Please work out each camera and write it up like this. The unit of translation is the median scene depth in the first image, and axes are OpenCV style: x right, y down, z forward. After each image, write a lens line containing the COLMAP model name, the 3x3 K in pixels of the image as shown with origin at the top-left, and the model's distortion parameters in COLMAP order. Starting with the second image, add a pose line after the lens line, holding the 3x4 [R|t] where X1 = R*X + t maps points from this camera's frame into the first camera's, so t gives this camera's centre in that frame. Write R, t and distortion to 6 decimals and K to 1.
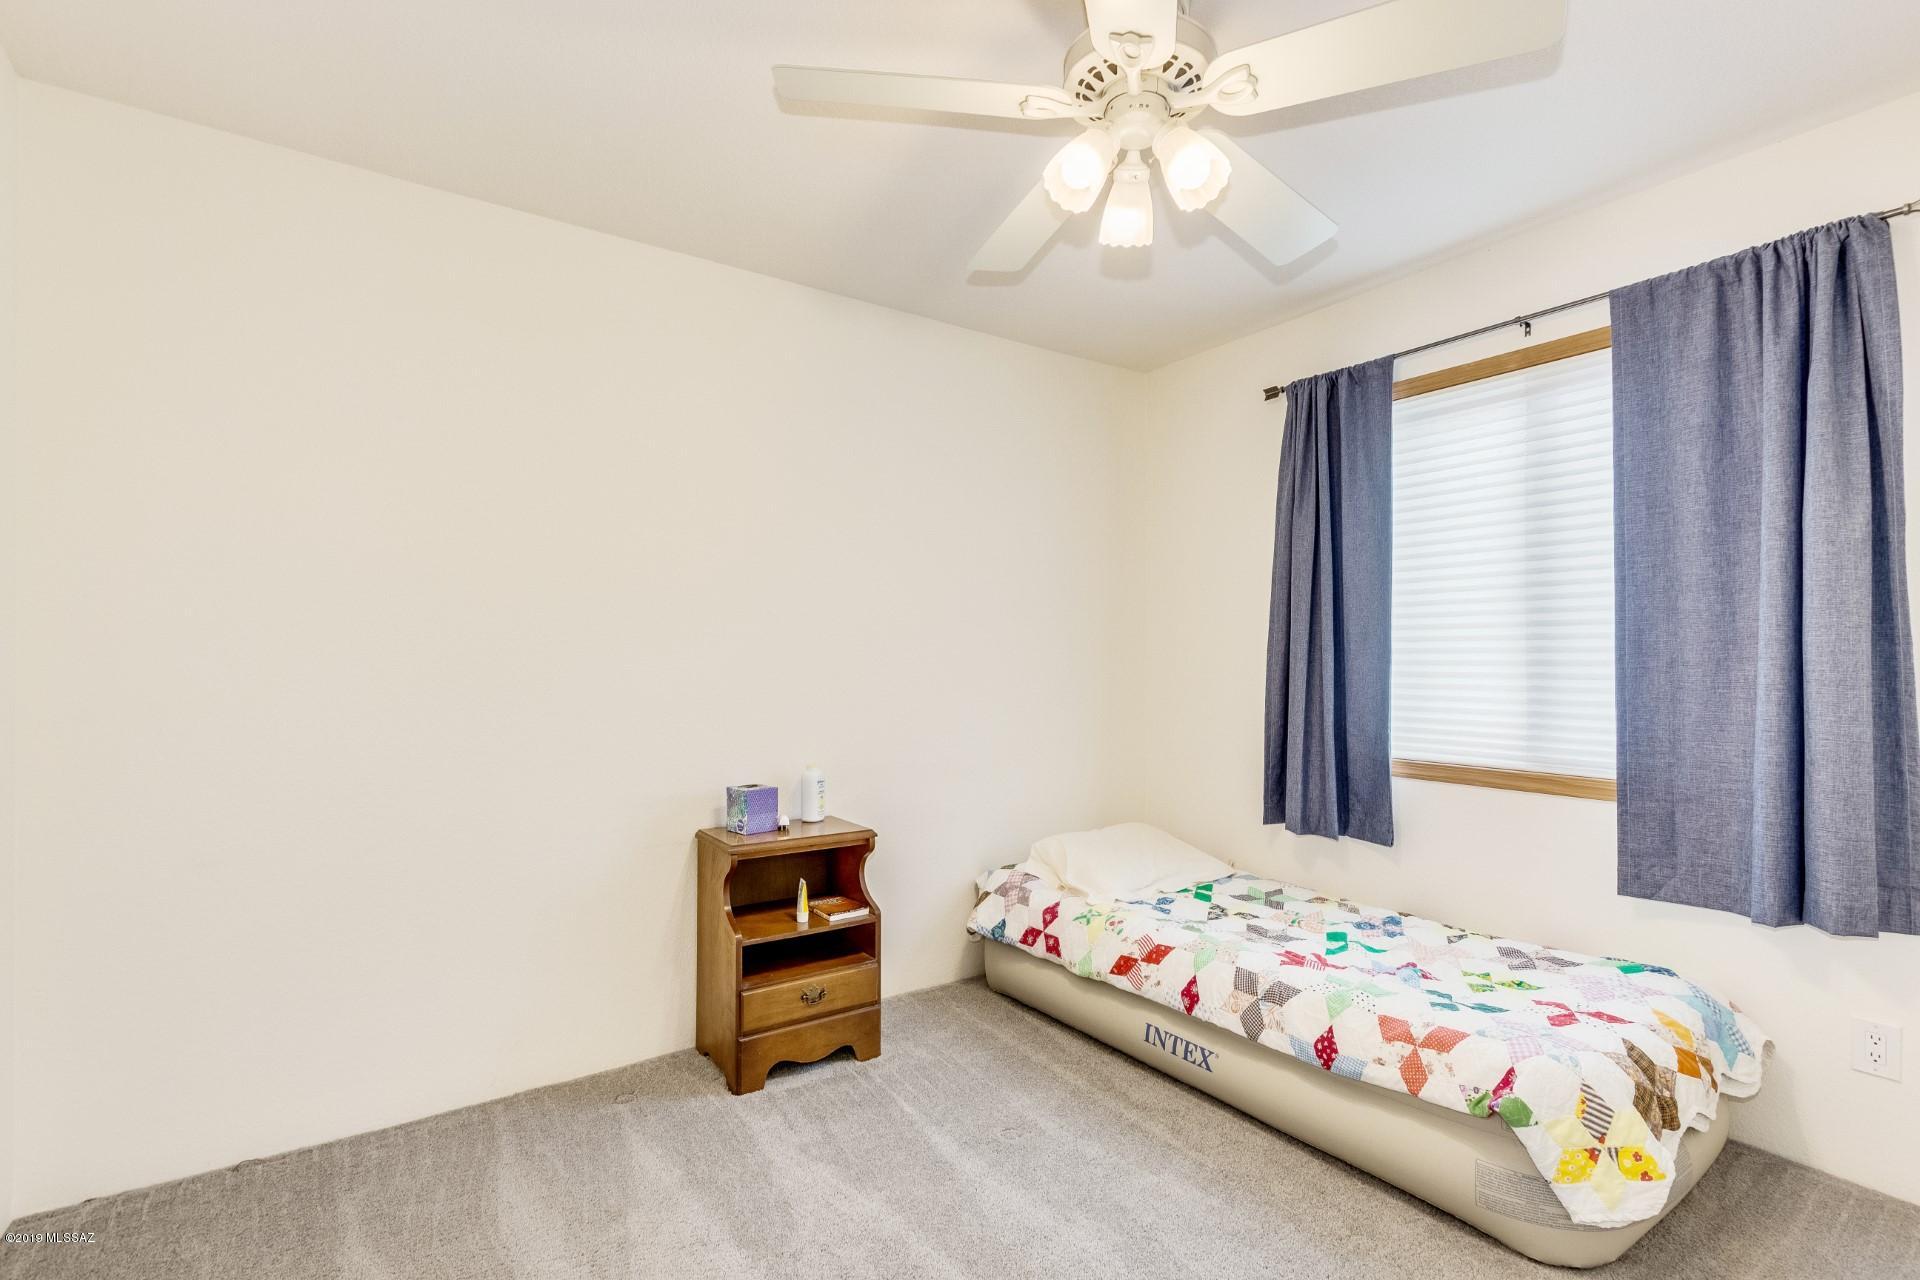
lens RADIAL K [[888.3, 0, 967.3], [0, 888.3, 651.0], [0, 0, 1]] dist [0.000297, -0.000285]
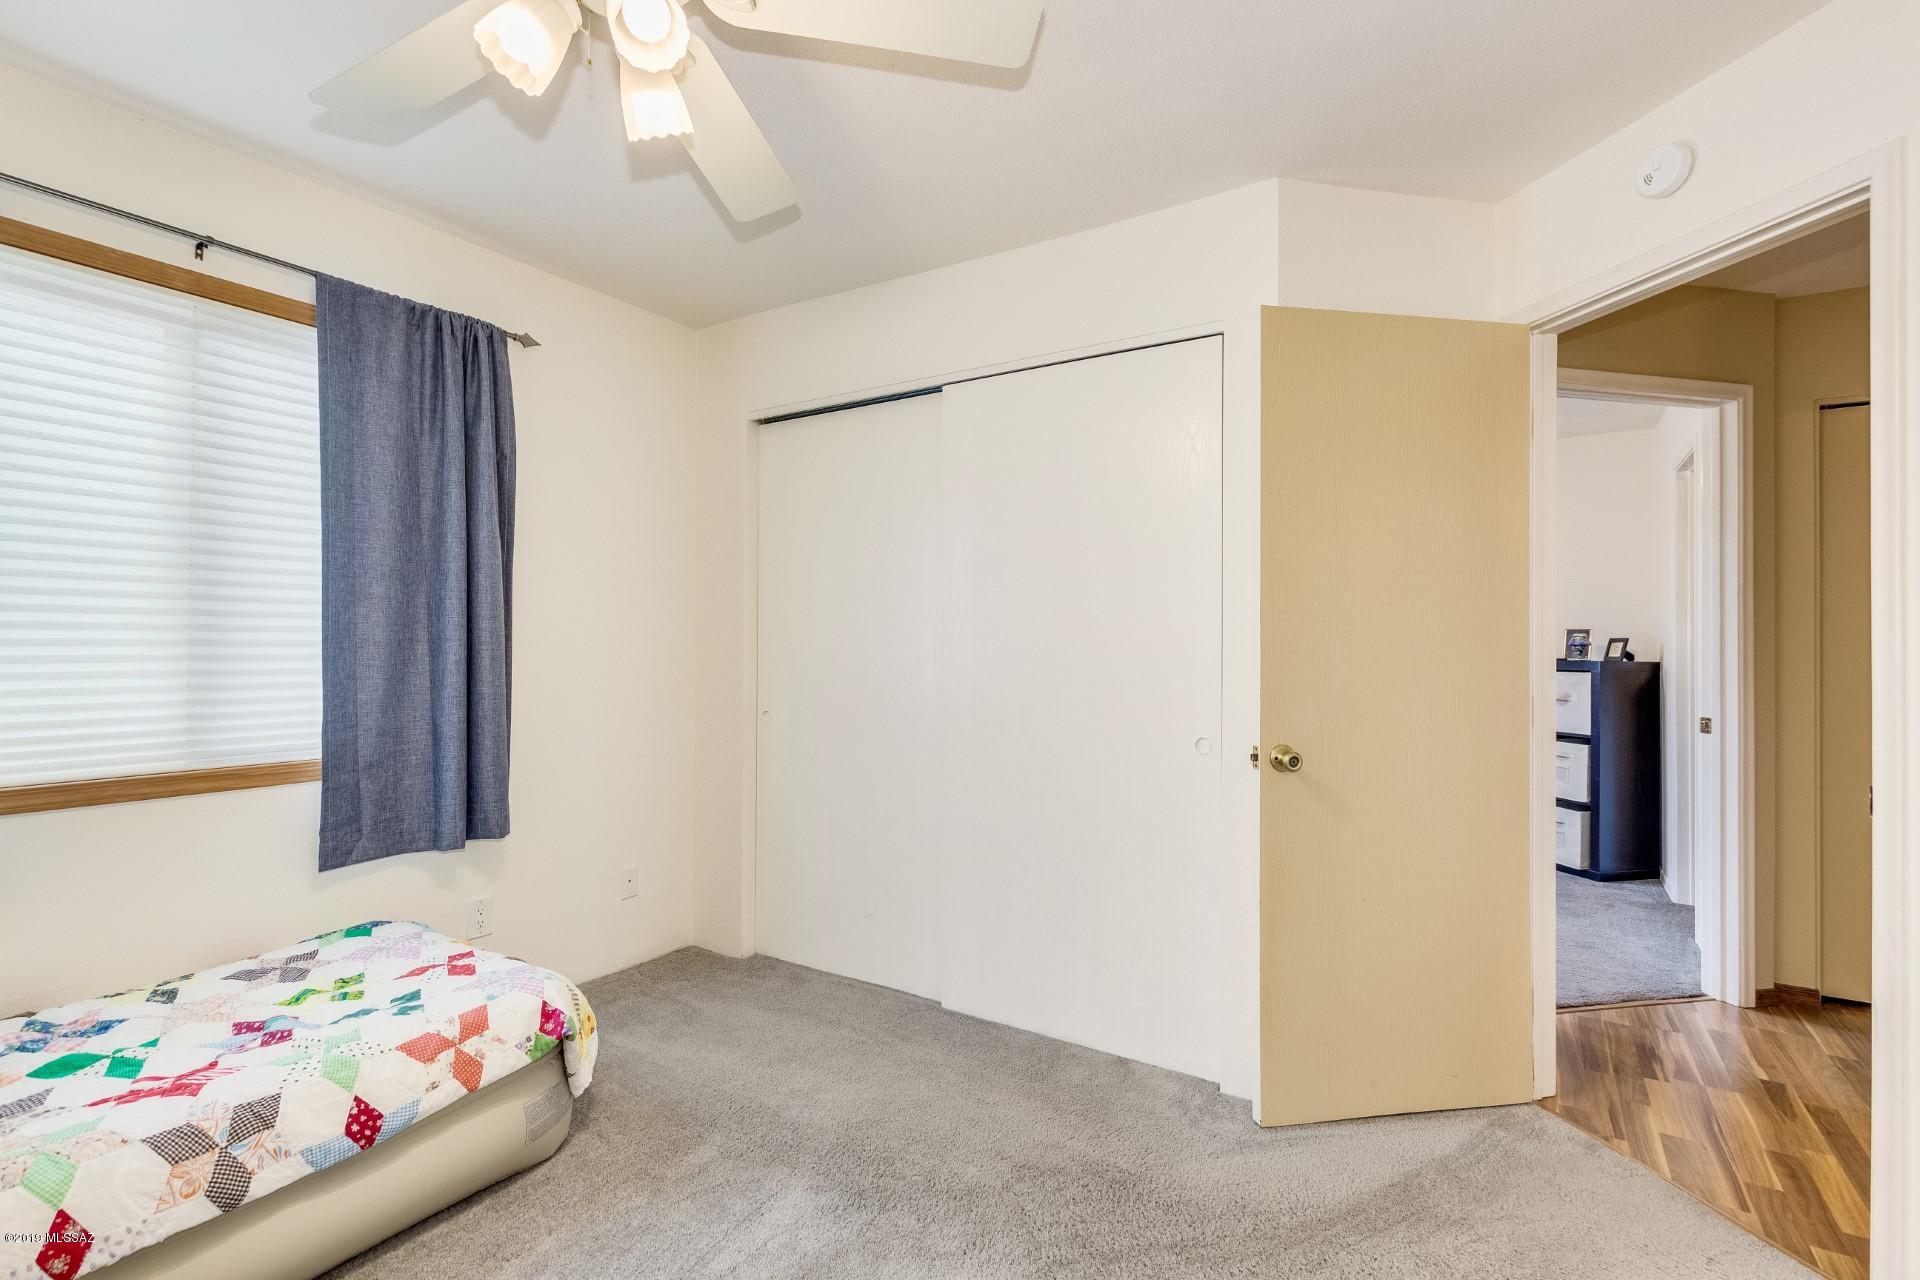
lens RADIAL K [[888.3, 0, 968.7], [0, 888.3, 632.3], [0, 0, 1]] dist [0.000297, -0.000285]
pose [[-0.395130, 0.005984, 0.918606, -0.492881], [-0.017870, 0.999739, -0.014199, 0.001892], [-0.918451, -0.022026, -0.394920, 0.727001]]
